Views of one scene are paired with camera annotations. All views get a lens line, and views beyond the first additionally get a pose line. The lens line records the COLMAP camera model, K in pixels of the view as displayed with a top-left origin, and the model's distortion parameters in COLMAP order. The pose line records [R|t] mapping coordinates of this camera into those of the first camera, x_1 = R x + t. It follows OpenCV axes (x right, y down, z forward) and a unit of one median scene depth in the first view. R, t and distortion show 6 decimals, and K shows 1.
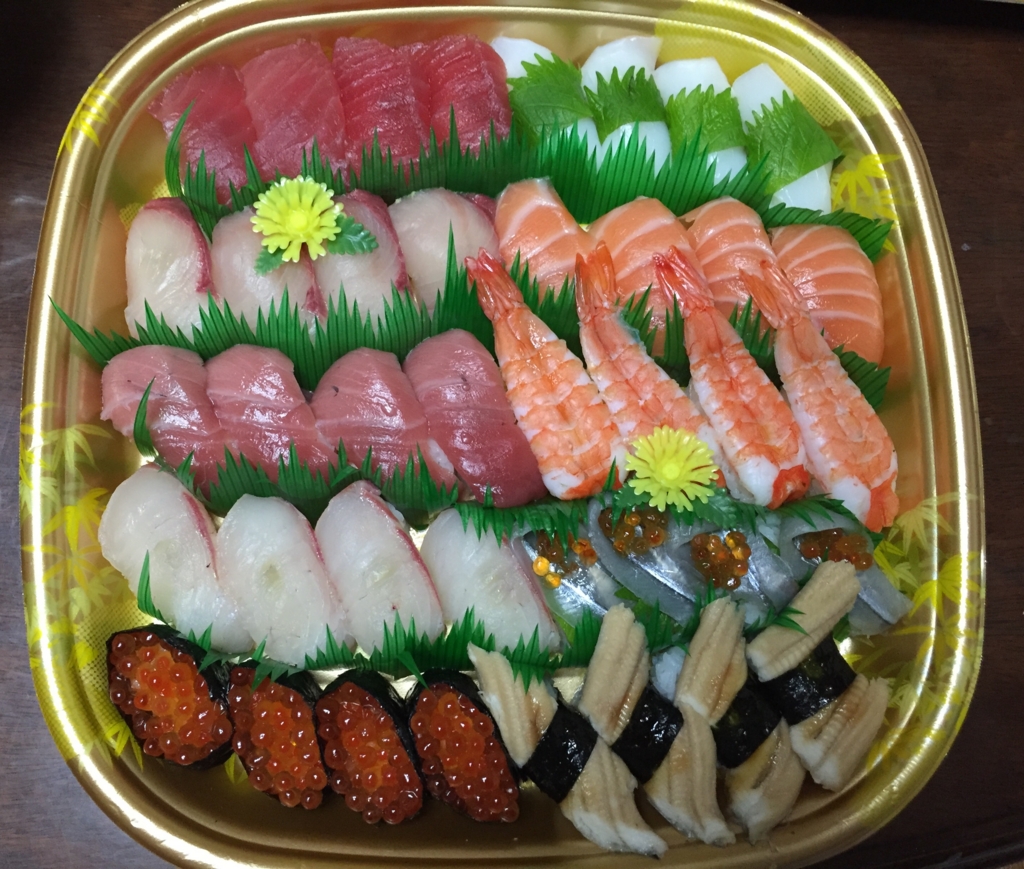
lens RADIAL K [[1104.6, 0, 460.6], [0, 1104.6, 433.7], [0, 0, 1]] dist [0.054358, -0.027297]
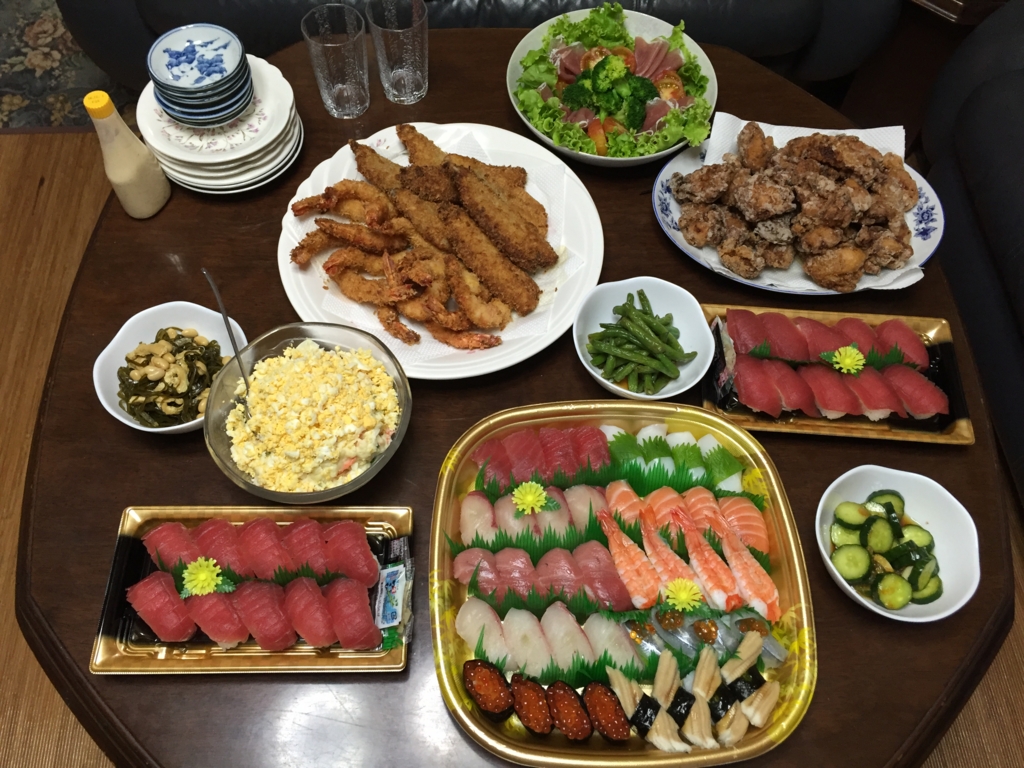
lens RADIAL K [[882.6, 0, 512.0], [0, 882.6, 384.0], [0, 0, 1]] dist [0.059079, -0.002343]
pose [[0.999257, -0.024100, -0.030073, -0.121092], [0.013421, 0.949114, -0.314648, 0.202060], [0.036126, 0.314010, 0.948732, -1.038749]]
